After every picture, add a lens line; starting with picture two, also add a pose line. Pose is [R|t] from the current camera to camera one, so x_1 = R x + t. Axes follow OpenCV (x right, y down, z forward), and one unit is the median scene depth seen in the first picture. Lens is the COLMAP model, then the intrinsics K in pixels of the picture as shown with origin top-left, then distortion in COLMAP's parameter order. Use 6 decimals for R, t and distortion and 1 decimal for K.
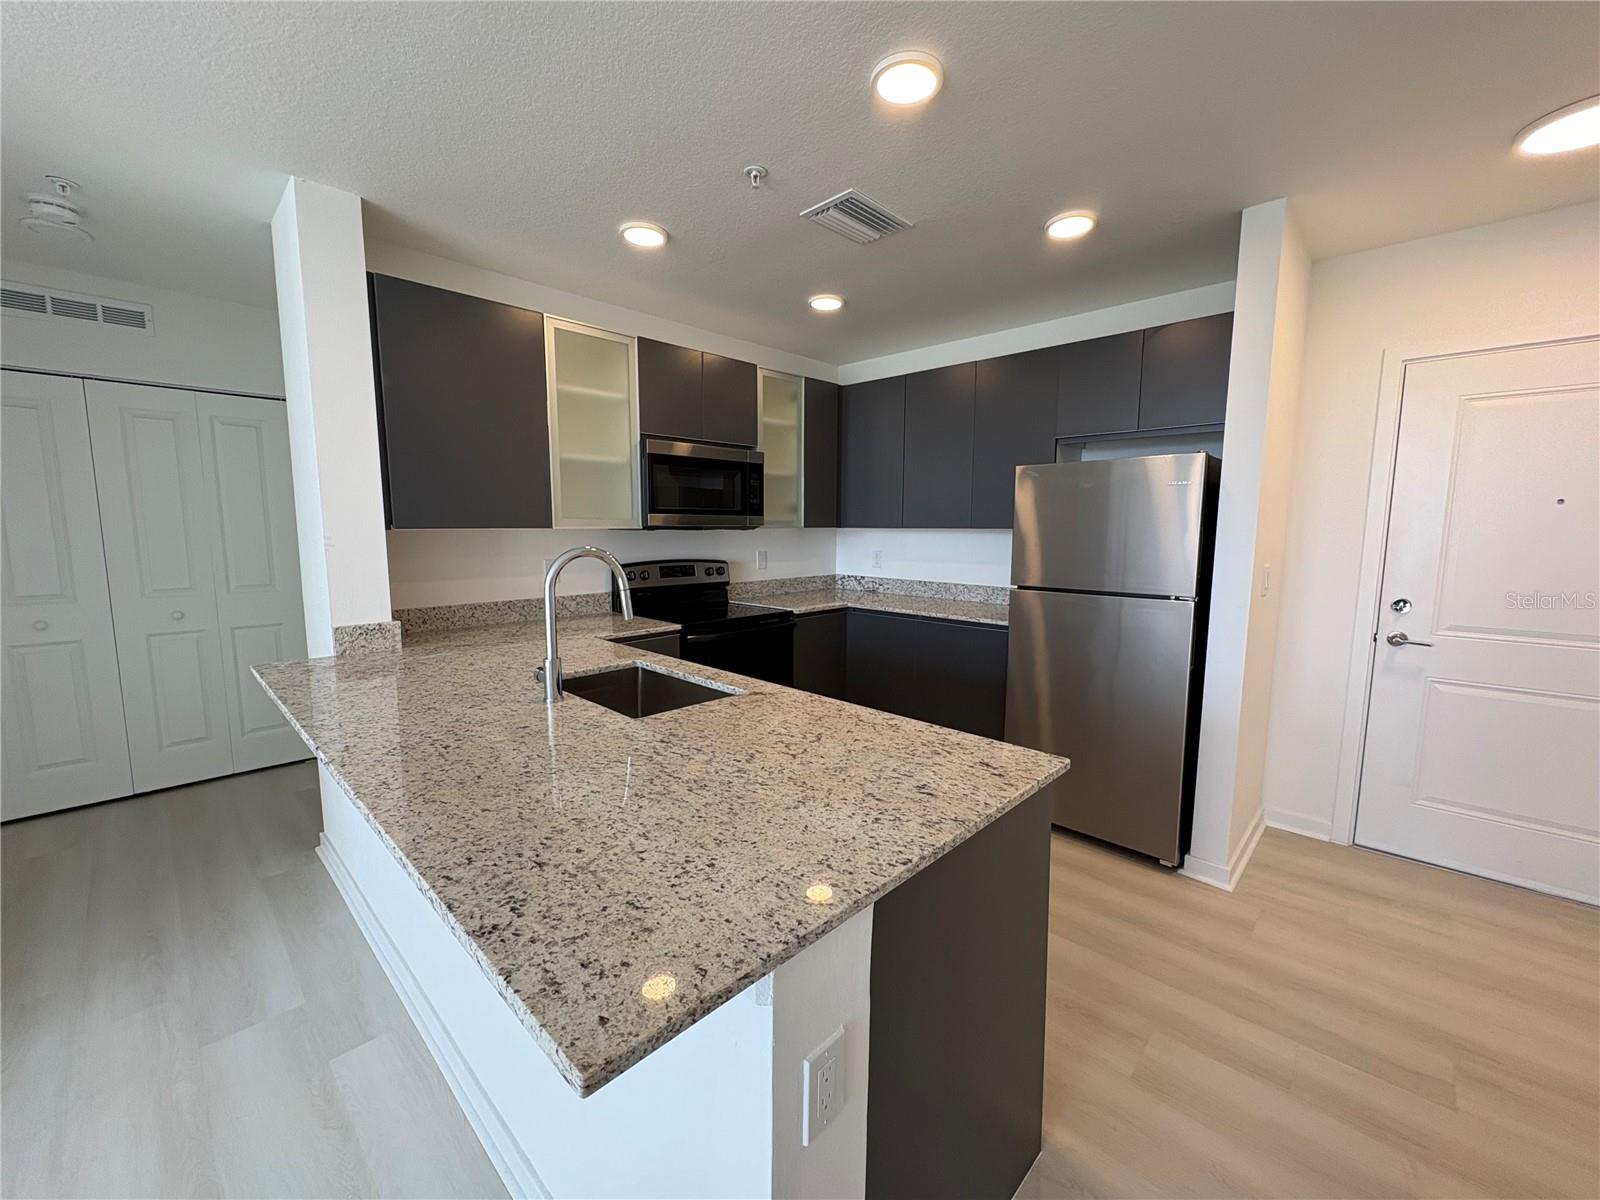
lens RADIAL K [[640.6, 0, 800.0], [0, 640.6, 600.0], [0, 0, 1]] dist [-0.001902, -0.000373]
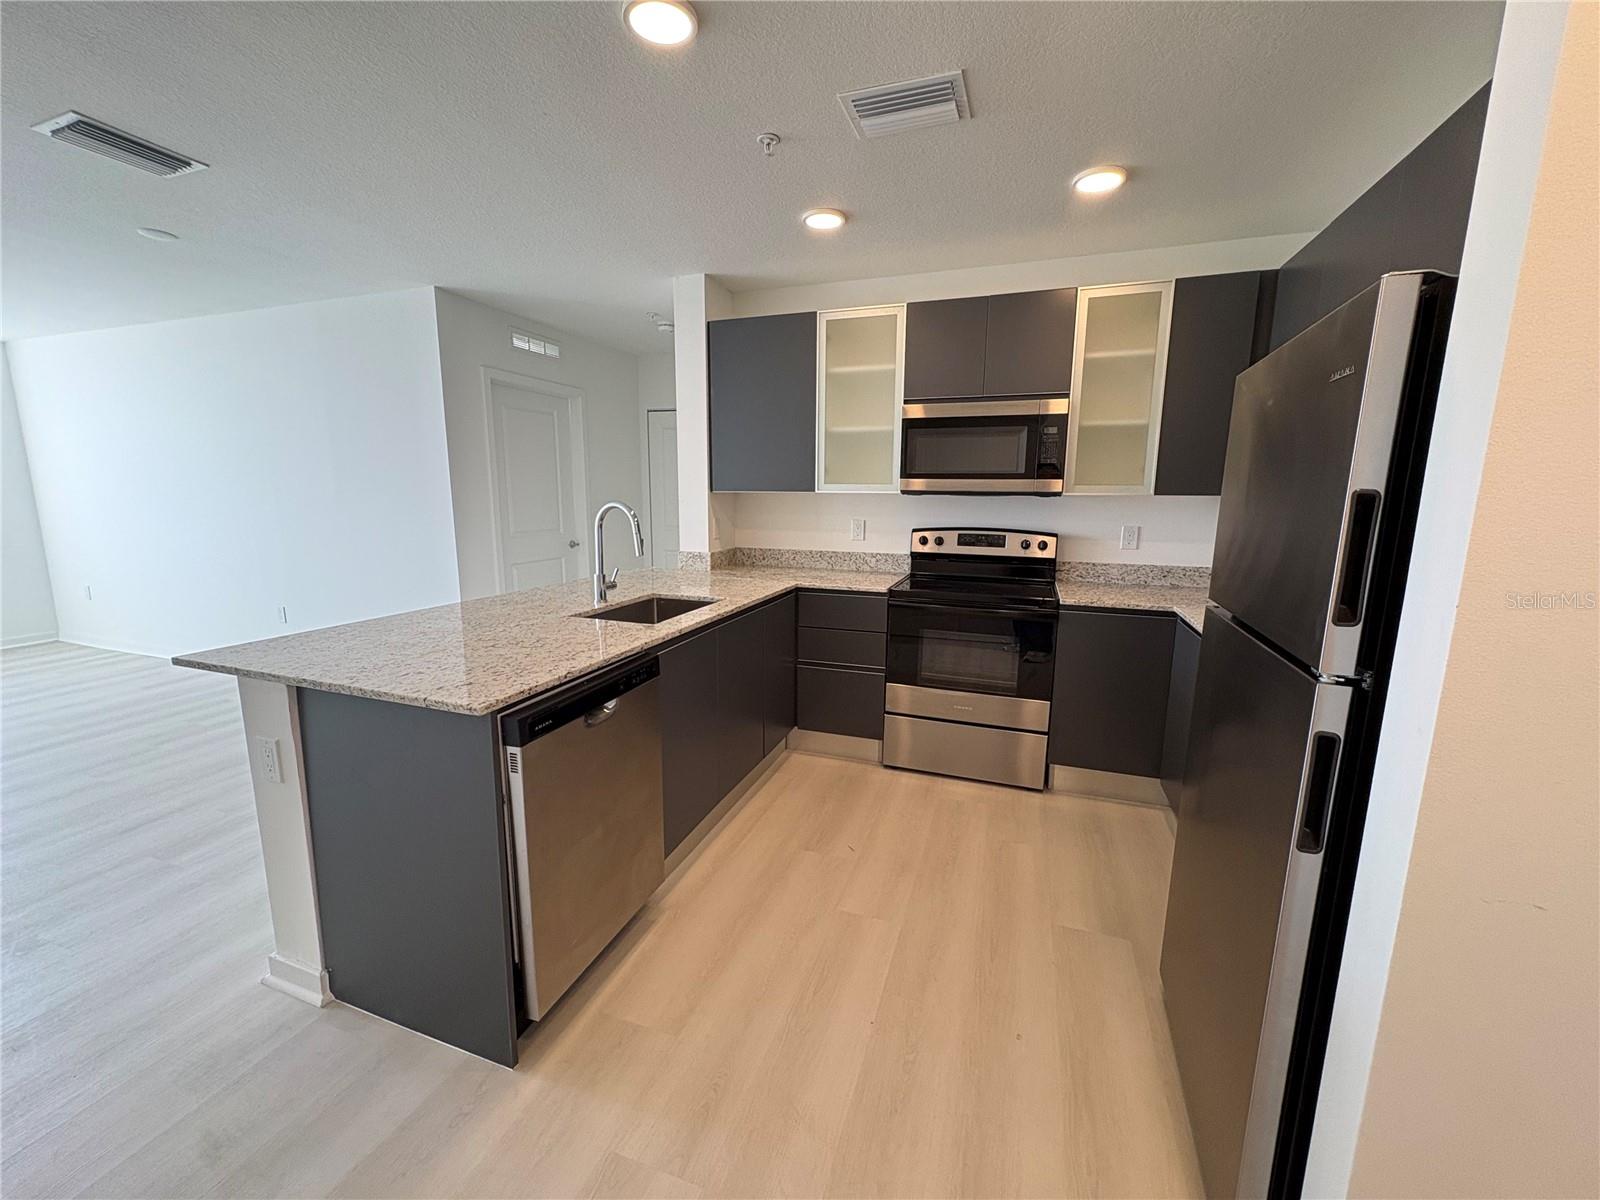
lens RADIAL K [[640.6, 0, 800.0], [0, 640.6, 600.0], [0, 0, 1]] dist [-0.001902, -0.000373]
pose [[0.413911, 0.153069, -0.897356, 0.641271], [-0.115026, 0.986655, 0.115245, -0.042145], [0.903021, 0.055518, 0.425994, 0.422944]]
